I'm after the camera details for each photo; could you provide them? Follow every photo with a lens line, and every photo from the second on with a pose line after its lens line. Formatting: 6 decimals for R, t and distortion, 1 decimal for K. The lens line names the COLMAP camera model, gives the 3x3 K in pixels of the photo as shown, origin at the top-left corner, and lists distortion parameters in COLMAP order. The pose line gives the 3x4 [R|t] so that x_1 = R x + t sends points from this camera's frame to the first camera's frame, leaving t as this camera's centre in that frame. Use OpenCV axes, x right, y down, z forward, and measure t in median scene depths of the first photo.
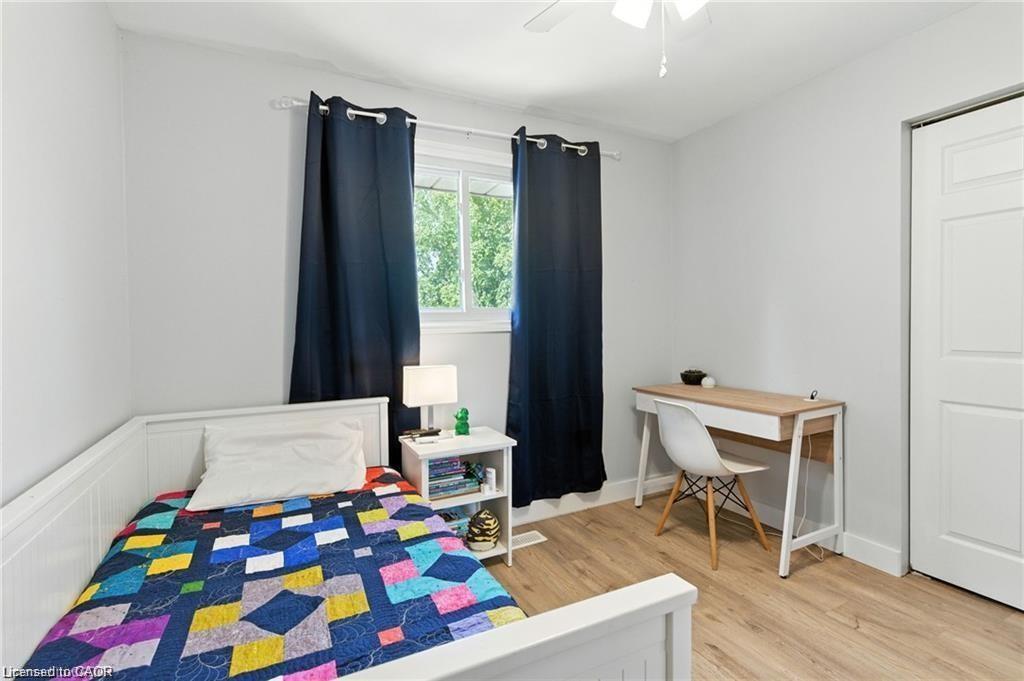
lens RADIAL K [[483.3, 0, 512.8], [0, 483.3, 323.3], [0, 0, 1]] dist [0.009151, -0.000009]
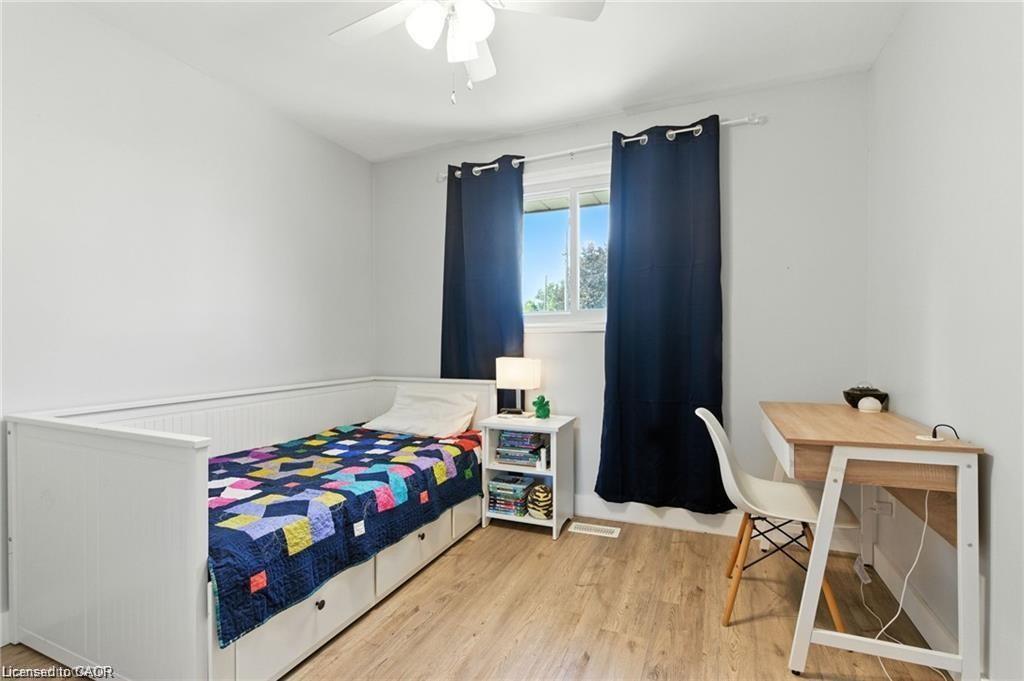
lens RADIAL K [[473.7, 0, 509.5], [0, 473.7, 334.5], [0, 0, 1]] dist [0.002606, 0.000065]
pose [[0.640470, 0.001580, -0.767982, 0.706432], [-0.007415, 0.999964, -0.004126, 0.032956], [0.767947, 0.008337, 0.640459, 0.203230]]
